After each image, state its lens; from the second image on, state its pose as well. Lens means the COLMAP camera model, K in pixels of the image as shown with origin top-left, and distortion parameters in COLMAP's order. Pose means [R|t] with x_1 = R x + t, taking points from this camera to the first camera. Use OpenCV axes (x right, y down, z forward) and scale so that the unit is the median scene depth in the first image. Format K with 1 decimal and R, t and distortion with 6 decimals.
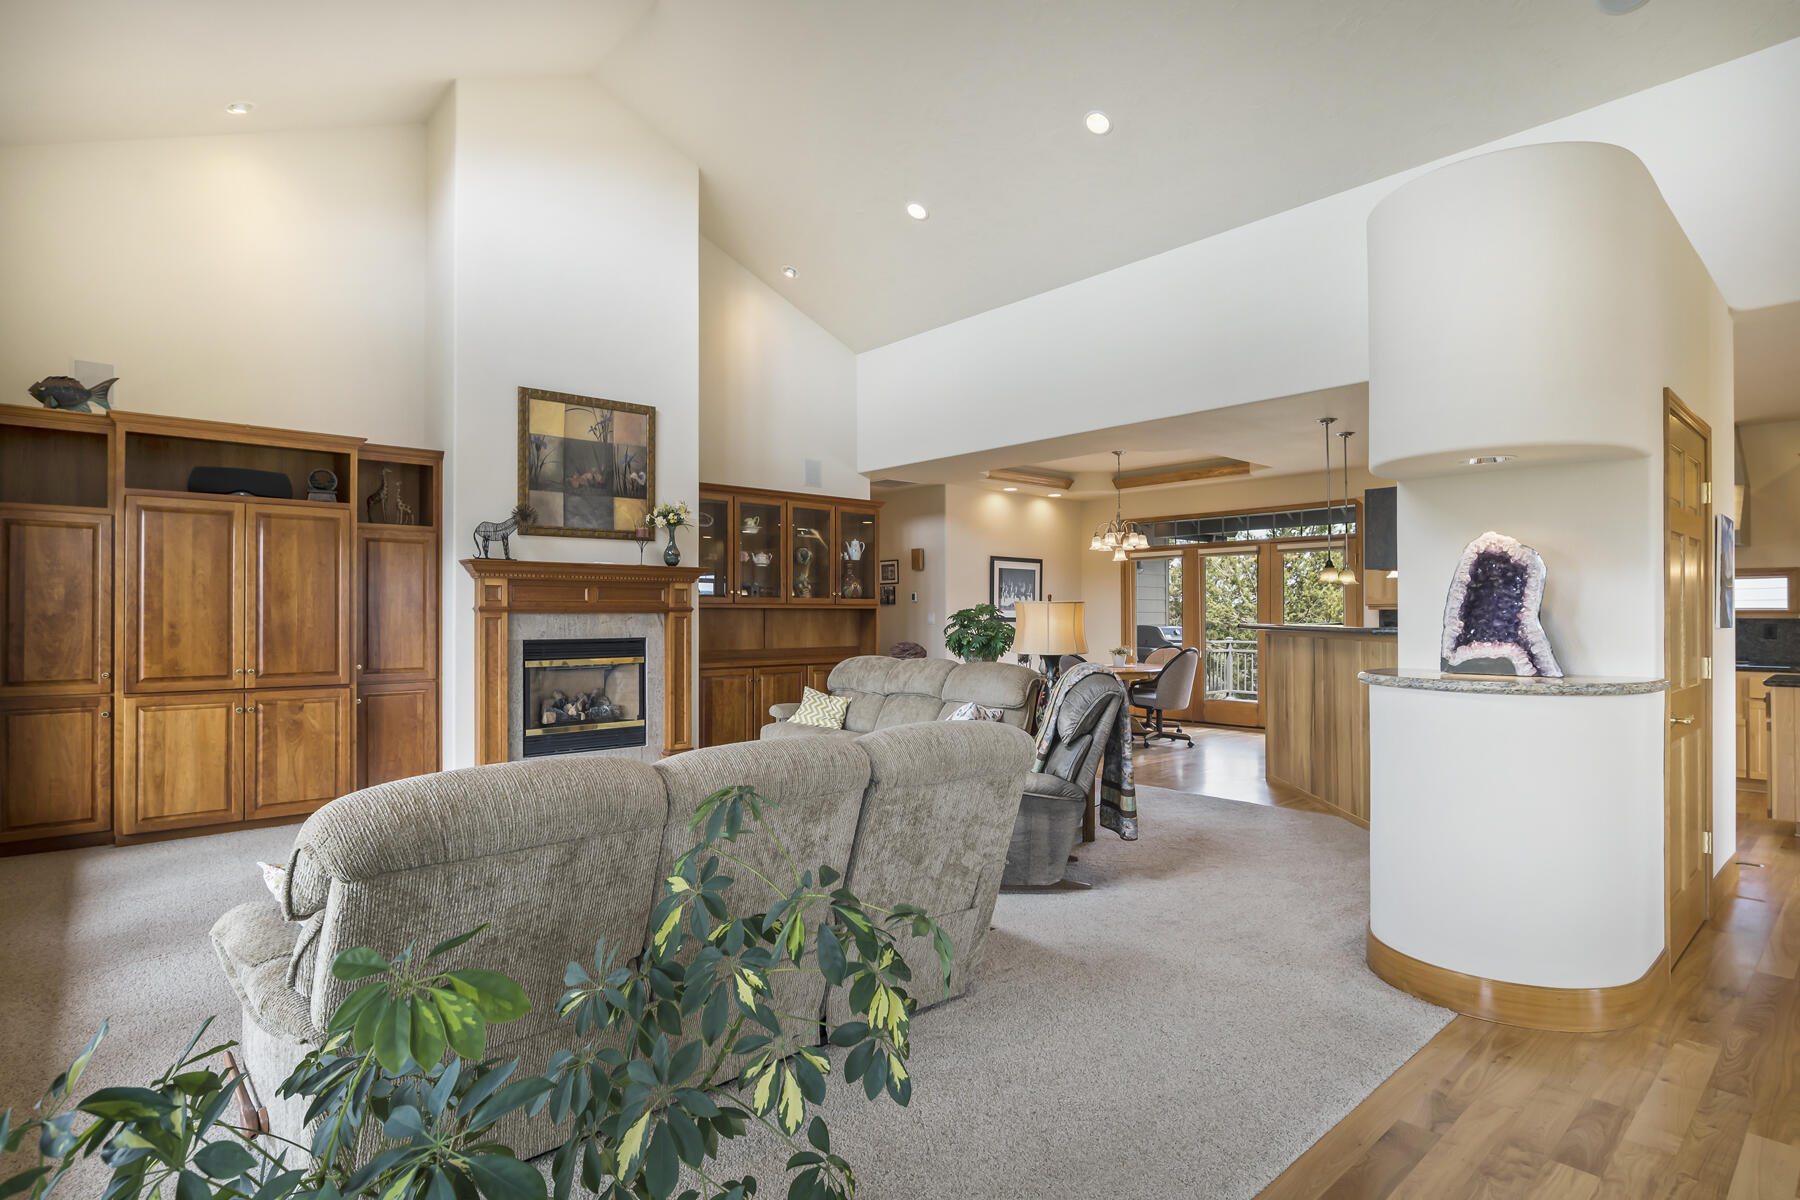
lens RADIAL K [[914.8, 0, 900.9], [0, 914.8, 604.8], [0, 0, 1]] dist [-0.011410, 0.003807]
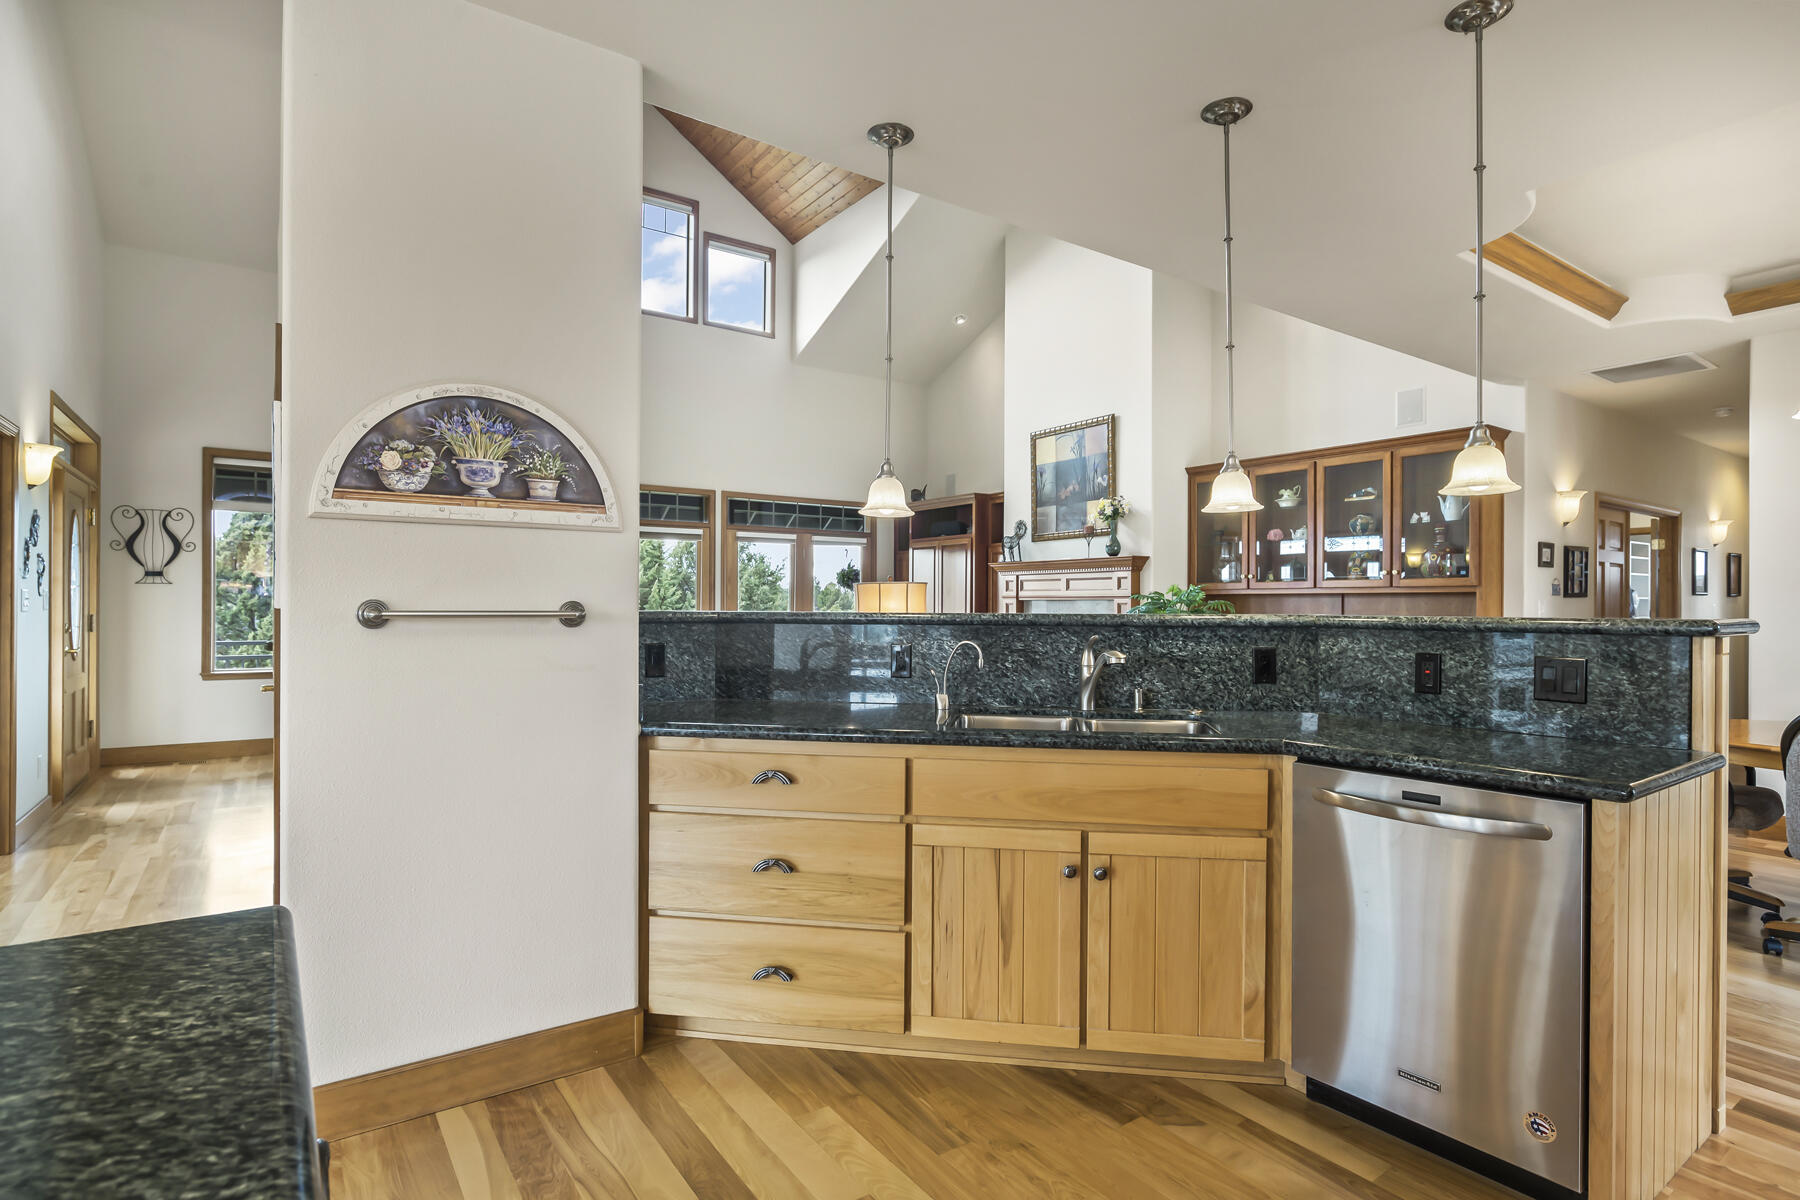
lens RADIAL K [[914.8, 0, 901.9], [0, 914.8, 605.6], [0, 0, 1]] dist [-0.011410, 0.003807]
pose [[-0.114176, -0.002448, -0.993458, 0.905207], [0.005638, 0.999979, -0.003112, 0.019398], [0.993445, -0.005956, -0.114160, 0.912808]]
